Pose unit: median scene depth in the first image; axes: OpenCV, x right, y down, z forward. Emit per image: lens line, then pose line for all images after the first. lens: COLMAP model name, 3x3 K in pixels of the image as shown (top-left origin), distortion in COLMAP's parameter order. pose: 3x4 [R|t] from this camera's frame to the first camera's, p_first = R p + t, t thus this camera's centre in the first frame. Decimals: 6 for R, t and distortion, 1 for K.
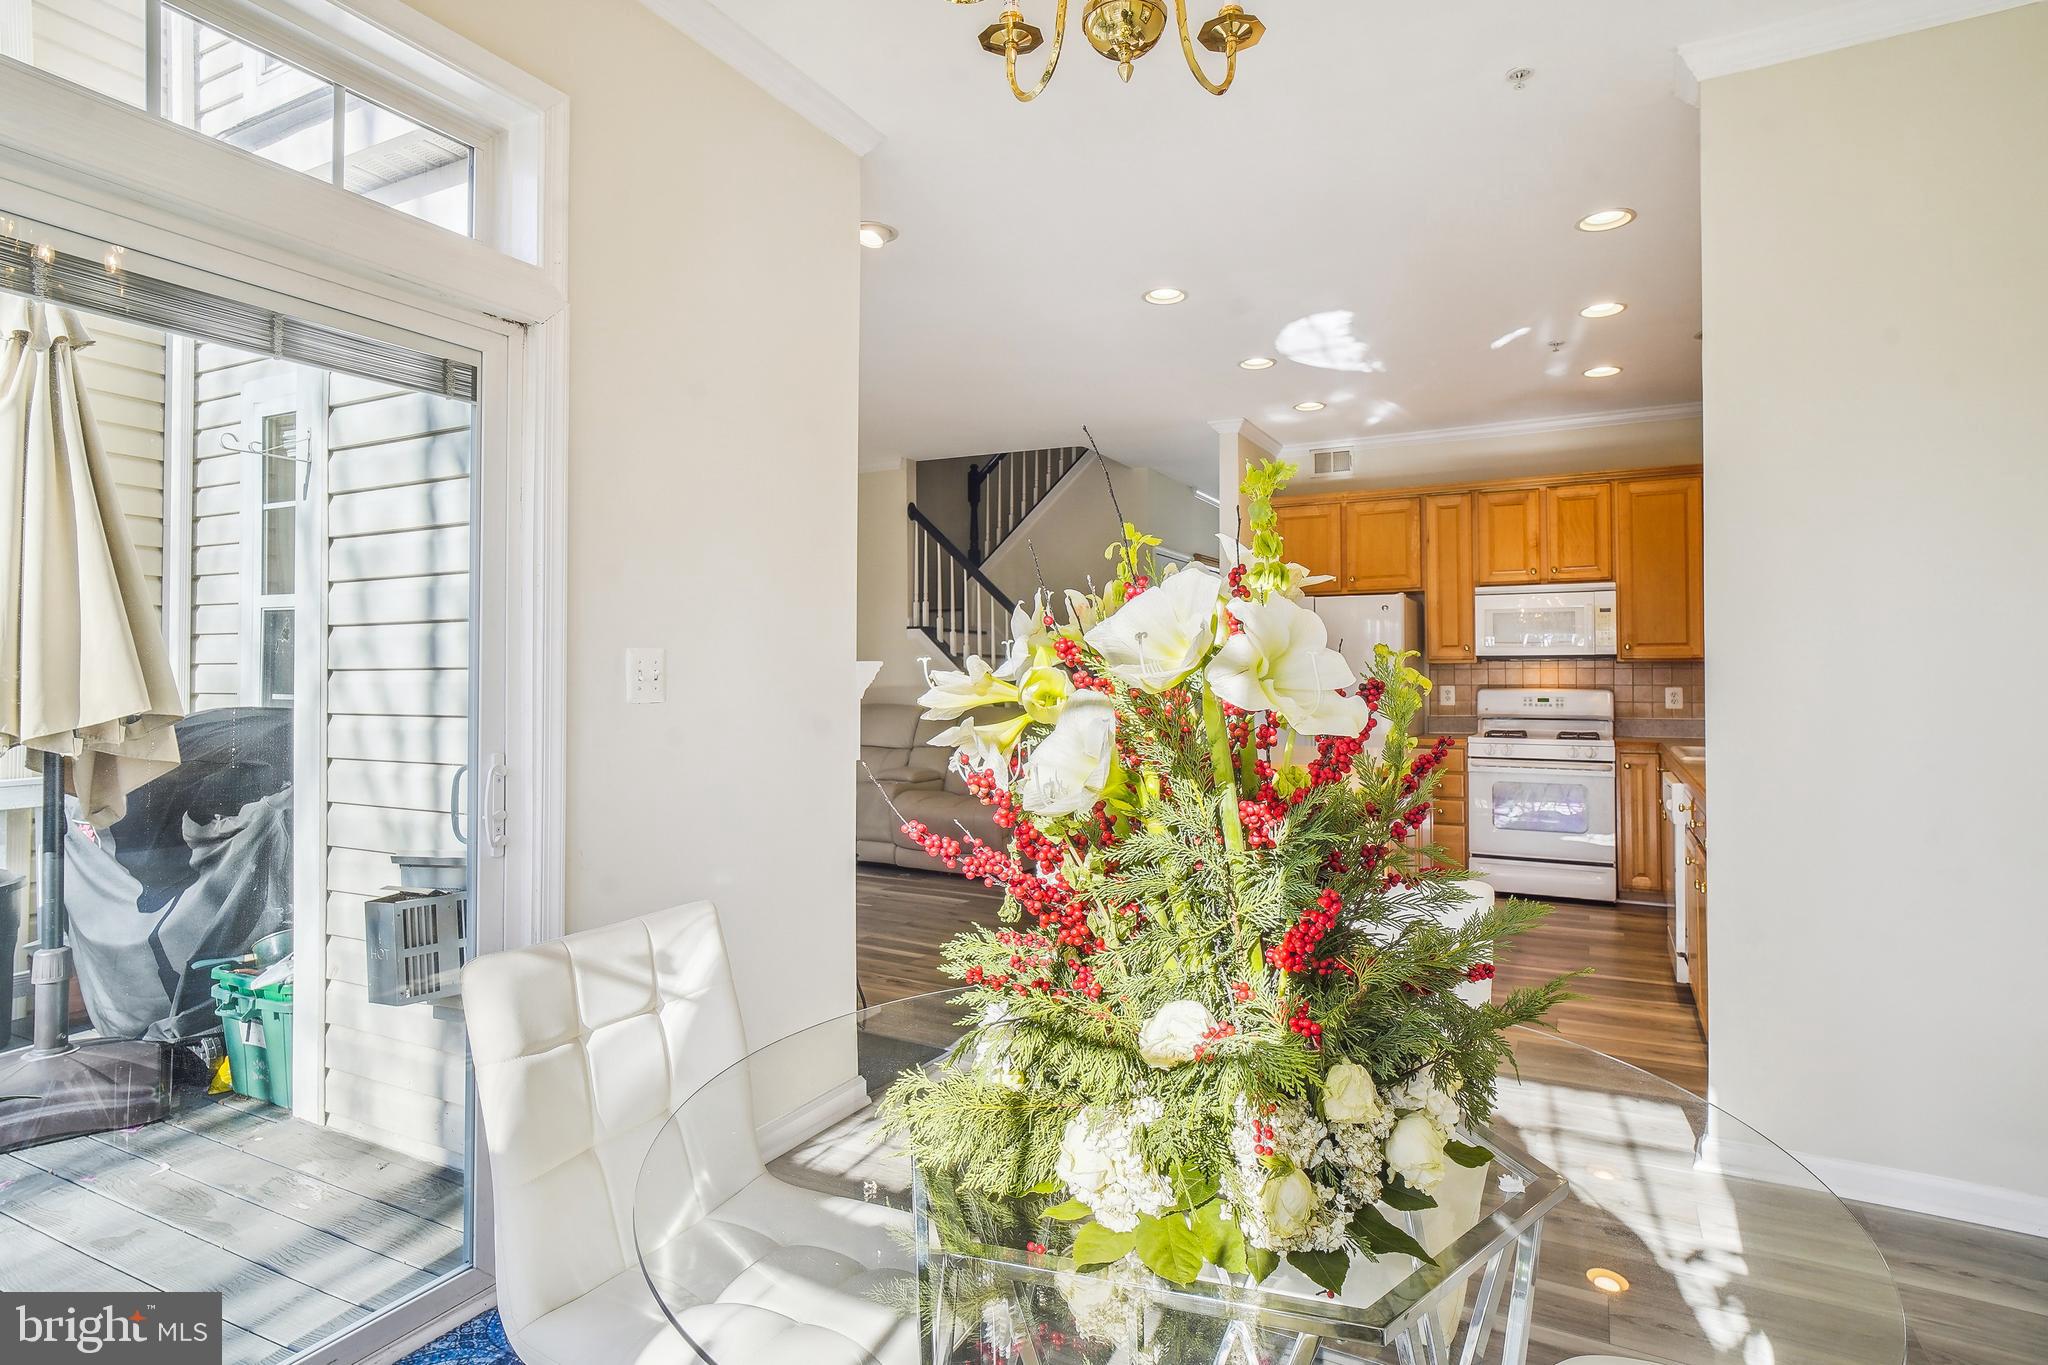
lens RADIAL K [[1075.9, 0, 1024.0], [0, 1075.9, 682.5], [0, 0, 1]] dist [-0.003384, -0.001396]
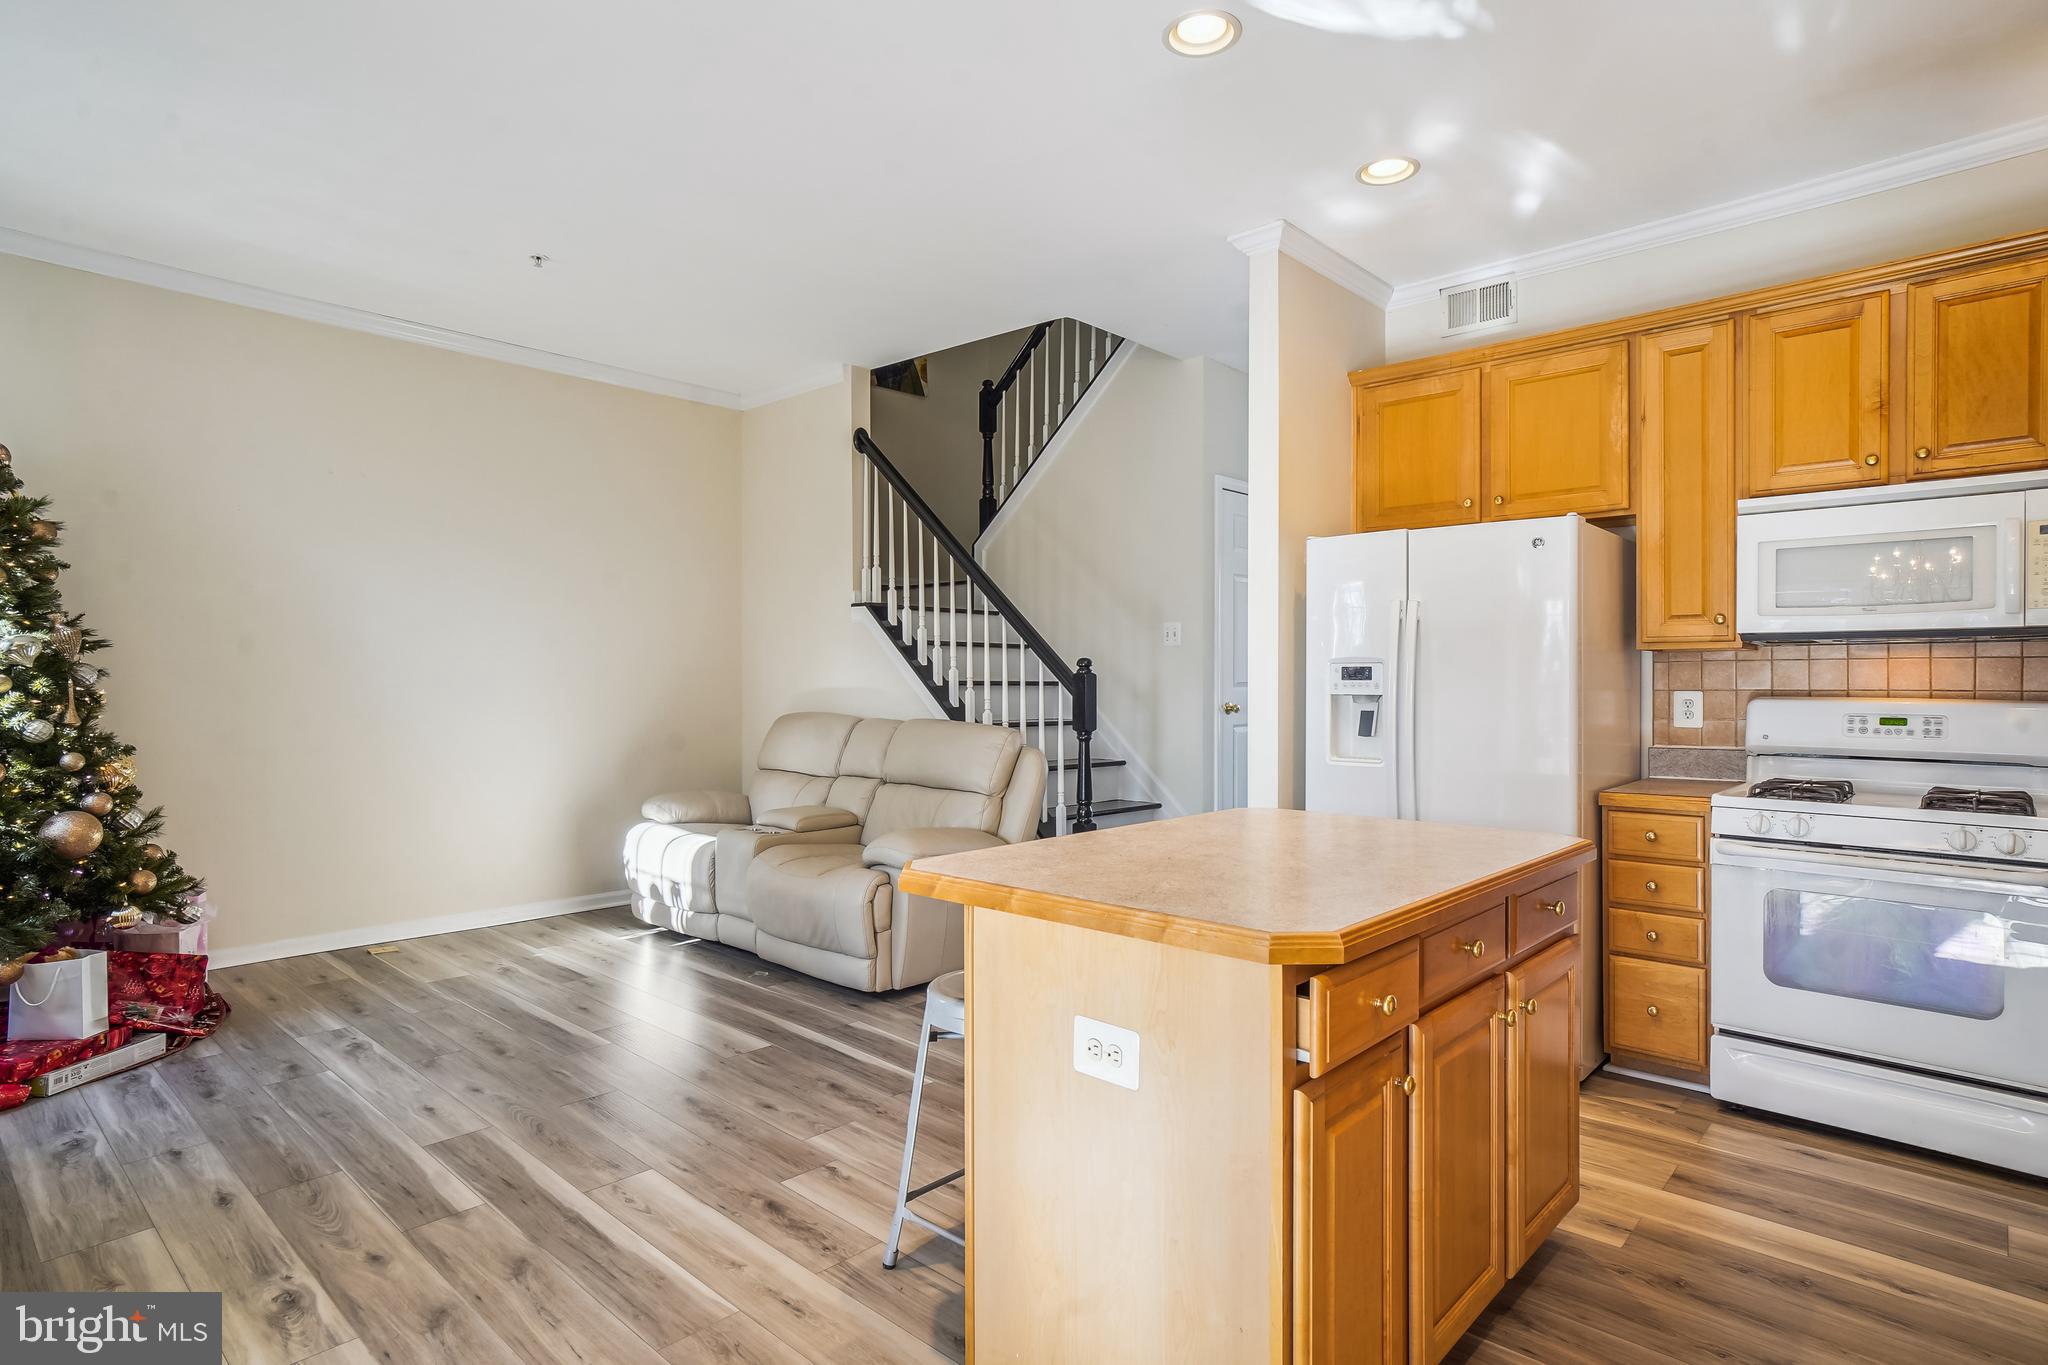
lens RADIAL K [[1078.3, 0, 1027.1], [0, 1078.3, 693.3], [0, 0, 1]] dist [-0.026681, 0.031376]
pose [[0.966574, 0.004817, -0.256342, 0.219891], [-0.002160, 0.999941, 0.010646, -0.001152], [0.256379, -0.009737, 0.966527, 0.411854]]
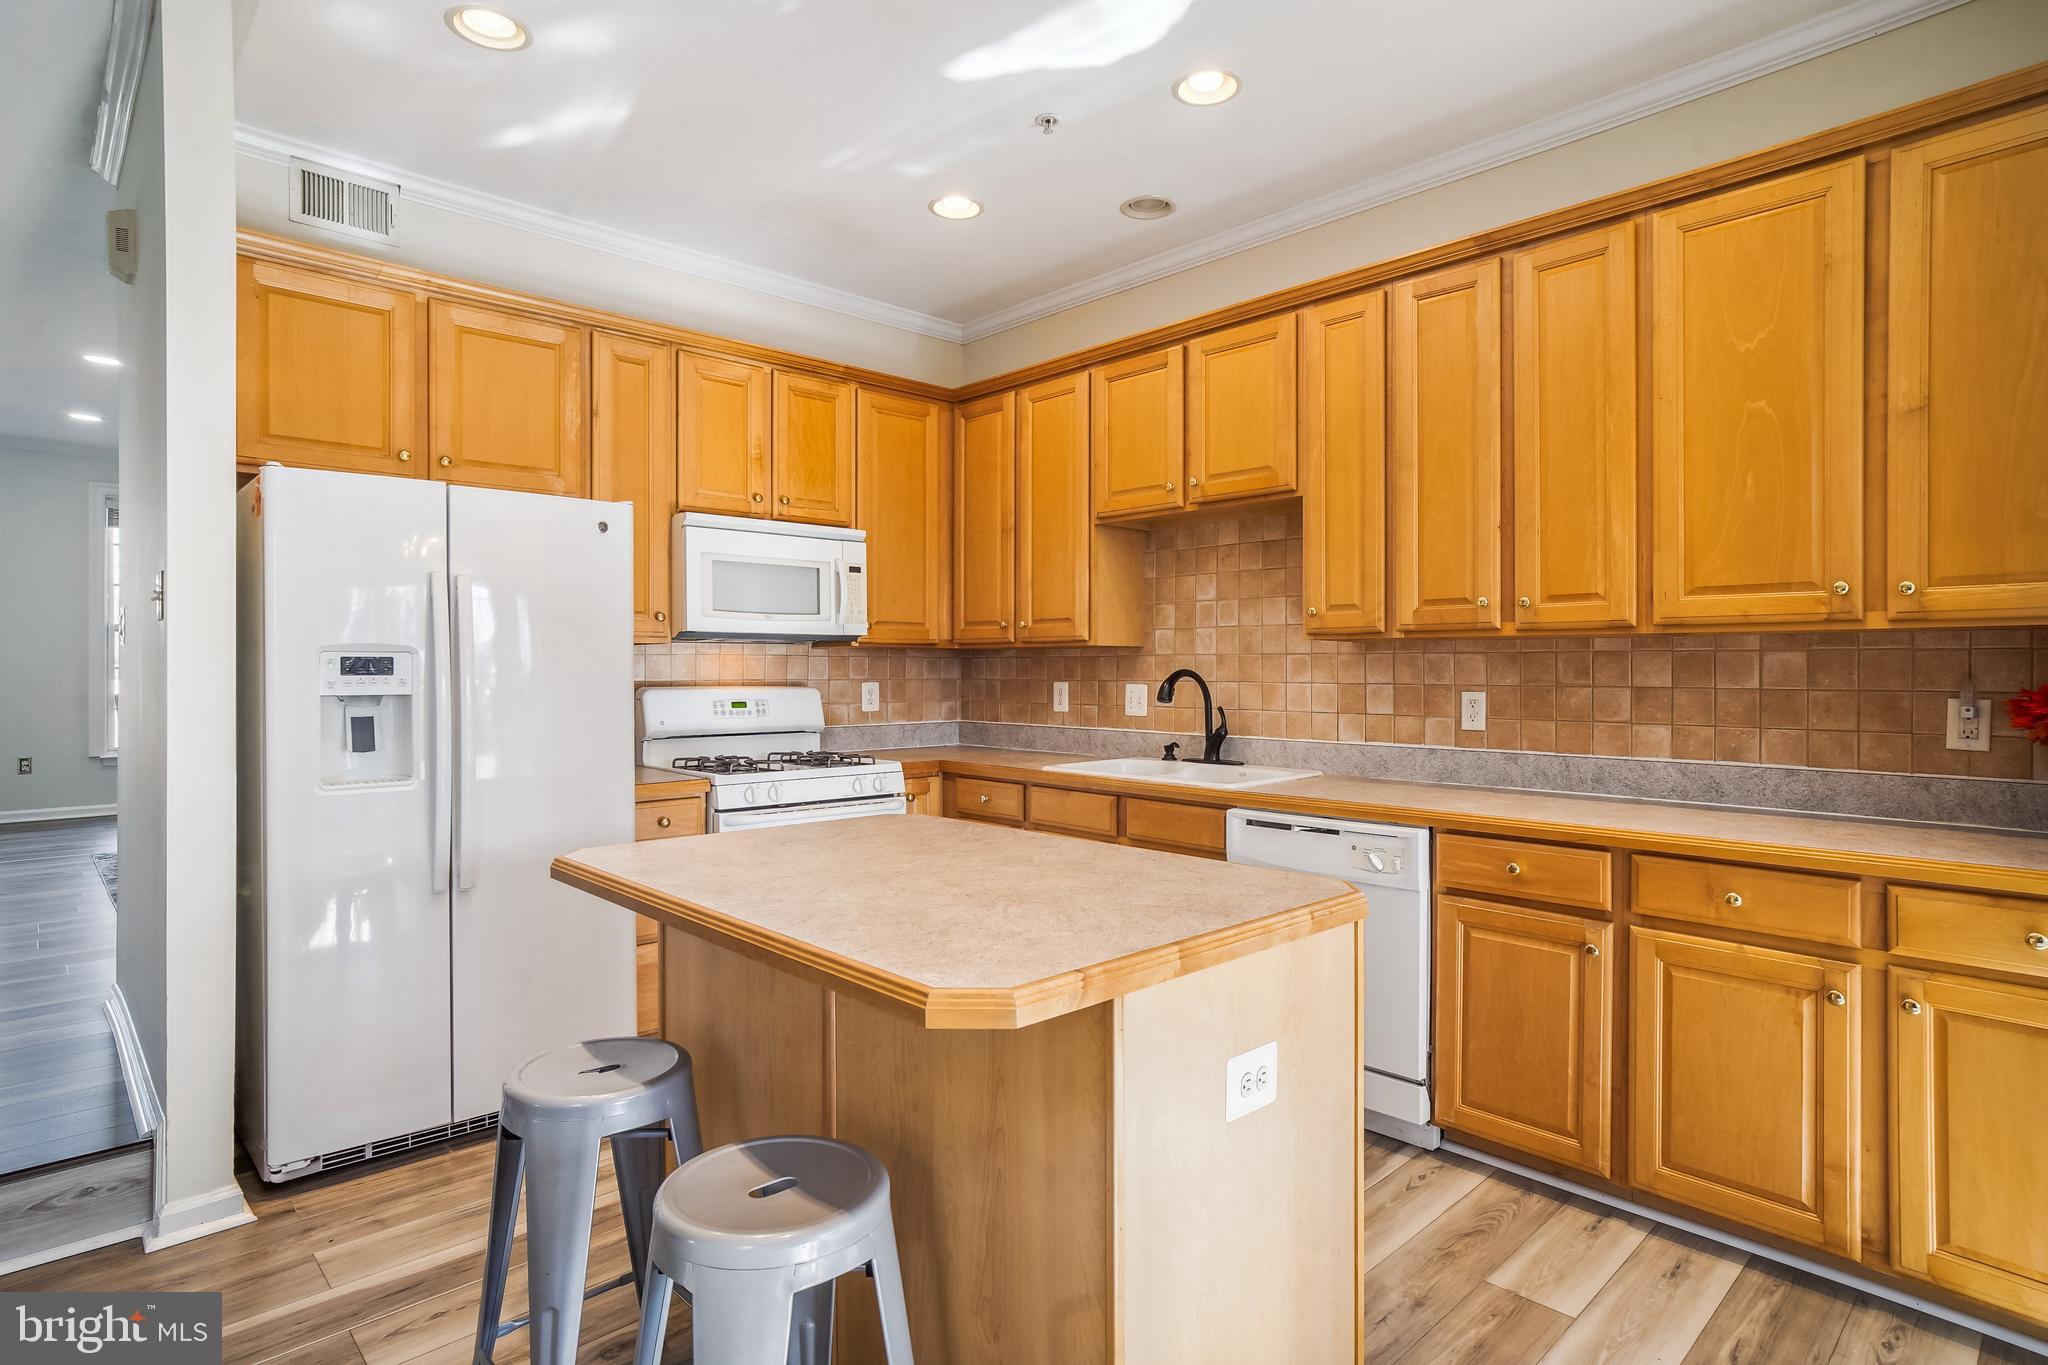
lens RADIAL K [[1075.9, 0, 1024.0], [0, 1075.9, 682.5], [0, 0, 1]] dist [-0.003384, -0.001396]
pose [[0.328367, -0.011799, 0.944477, -0.060895], [0.003554, 0.999930, 0.011257, -0.003272], [-0.944544, -0.000340, 0.328386, 0.629885]]
